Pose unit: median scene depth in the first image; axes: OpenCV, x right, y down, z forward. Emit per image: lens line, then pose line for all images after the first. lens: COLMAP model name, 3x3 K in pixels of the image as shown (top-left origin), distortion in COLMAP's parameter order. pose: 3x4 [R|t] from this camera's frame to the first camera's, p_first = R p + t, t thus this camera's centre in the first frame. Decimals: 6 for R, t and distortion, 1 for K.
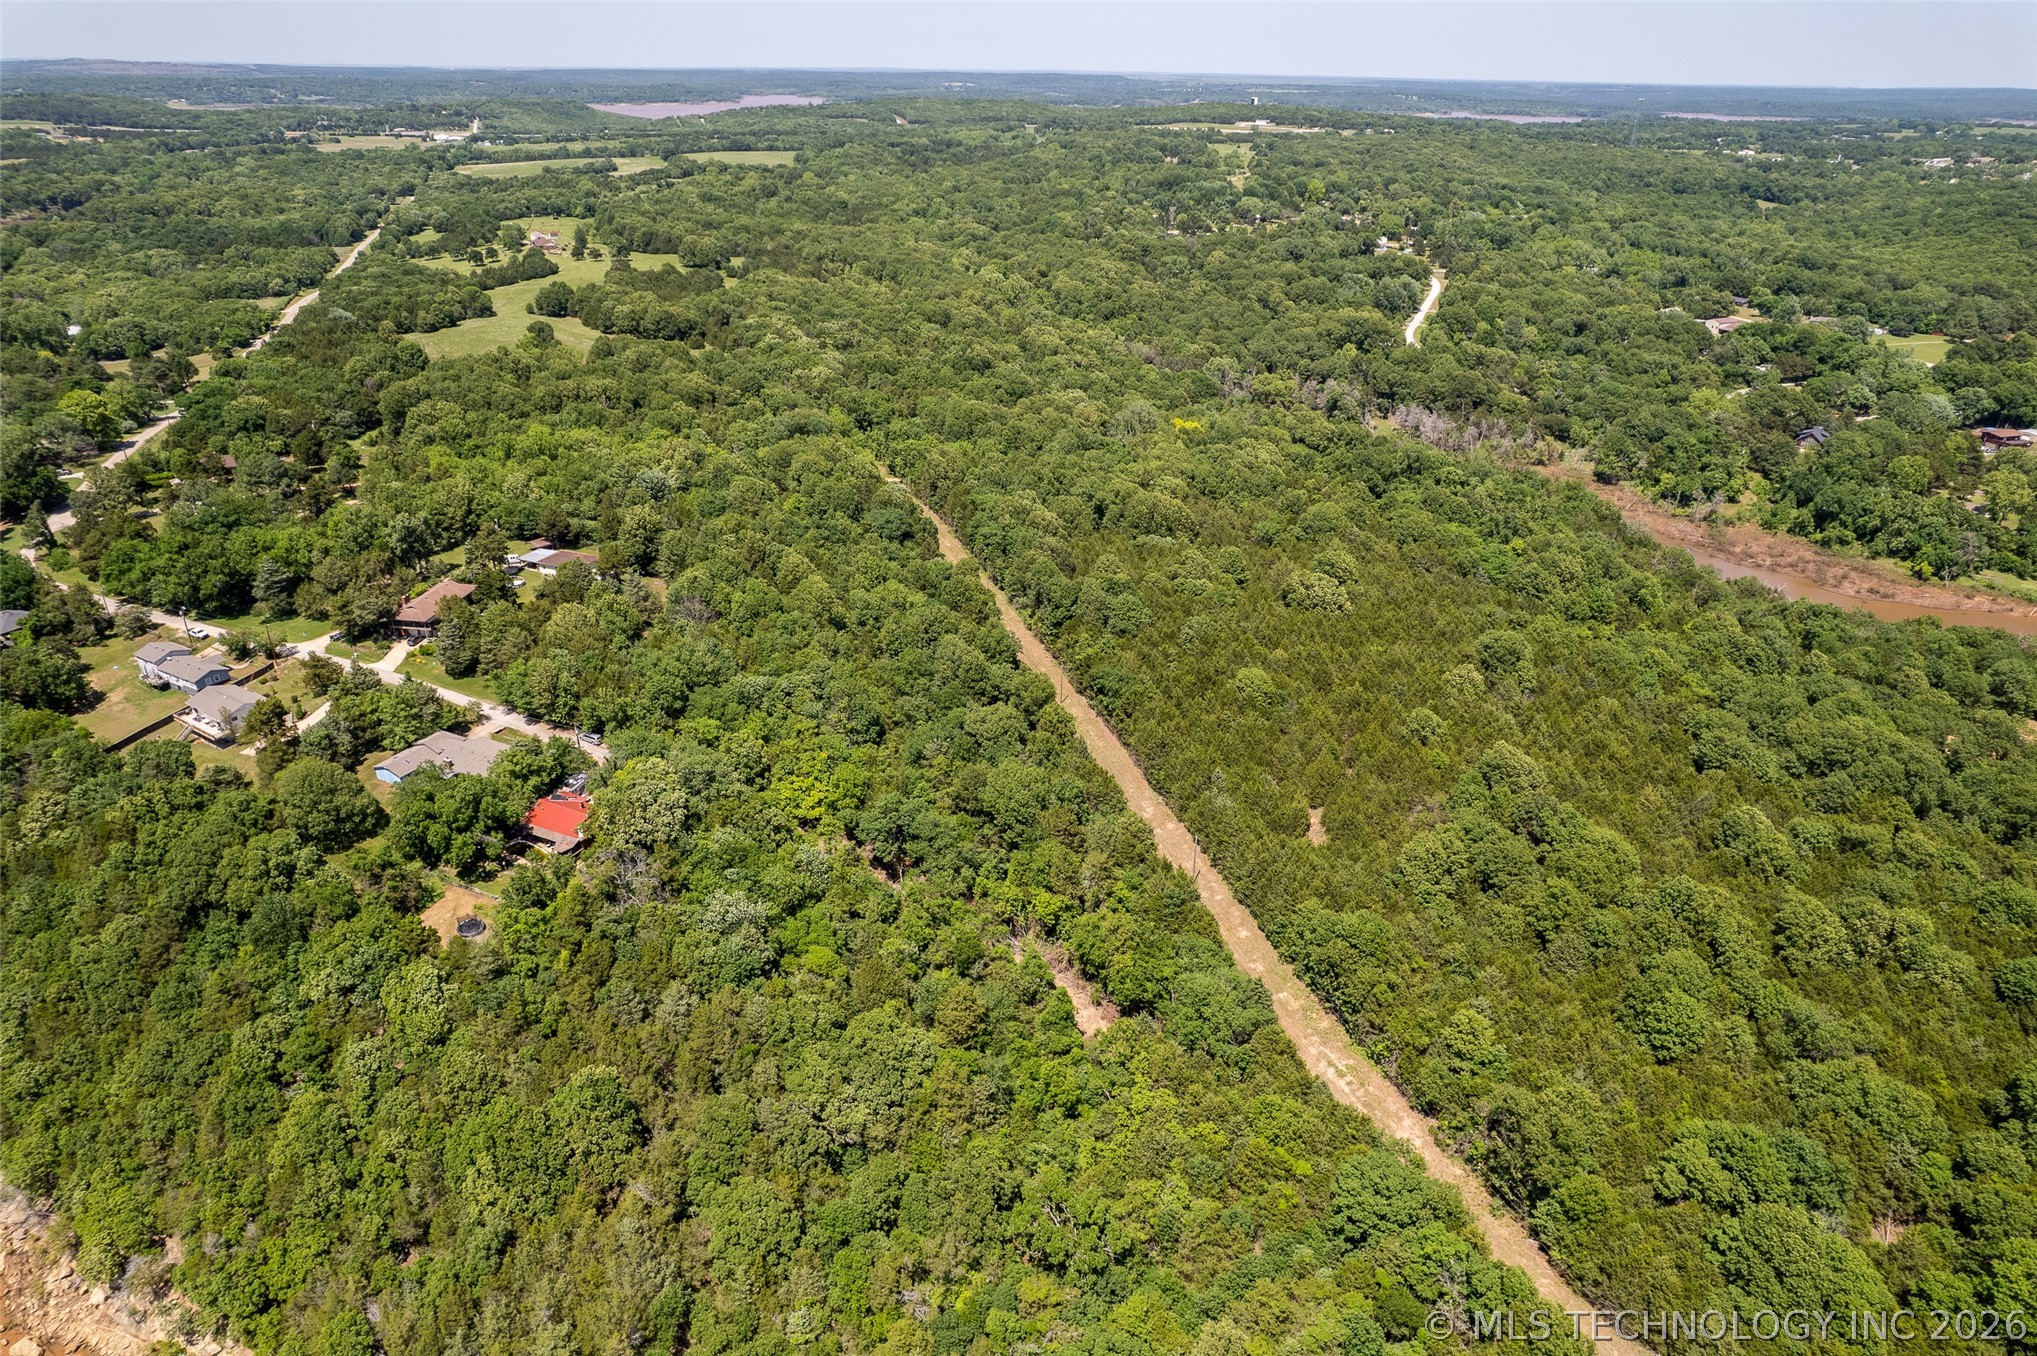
lens RADIAL K [[1290.0, 0, 1025.4], [0, 1290.0, 676.8], [0, 0, 1]] dist [-0.091317, 0.085087]
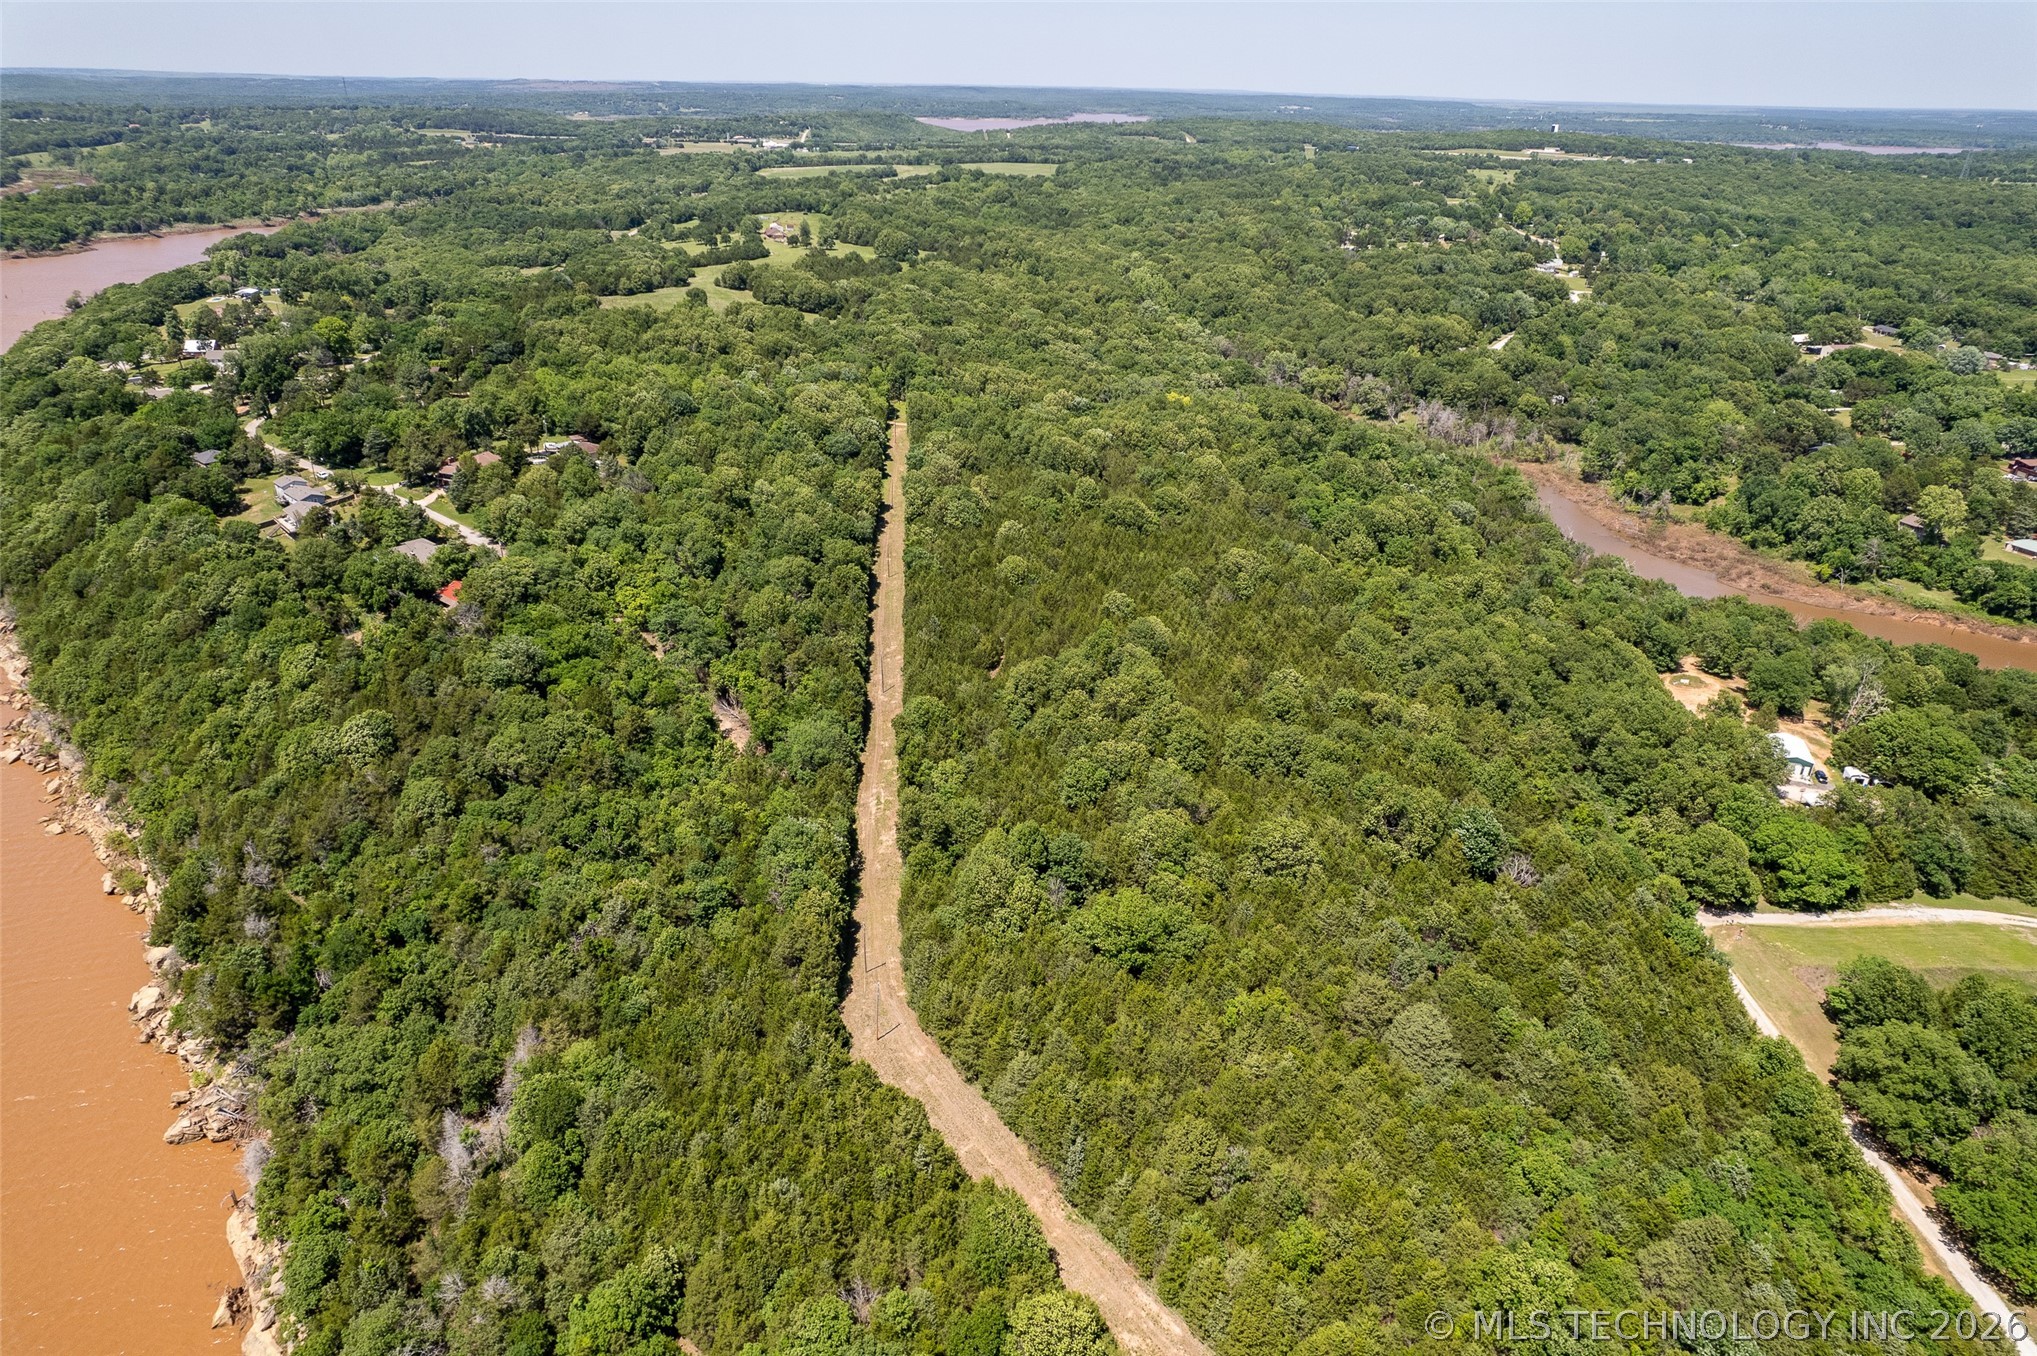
lens RADIAL K [[1290.0, 0, 1025.4], [0, 1290.0, 676.8], [0, 0, 1]] dist [-0.091317, 0.085087]
pose [[0.968713, 0.109673, -0.222636, 0.231097], [-0.112847, 0.993611, -0.001546, 0.053812], [0.221044, 0.026621, 0.974900, -0.101391]]
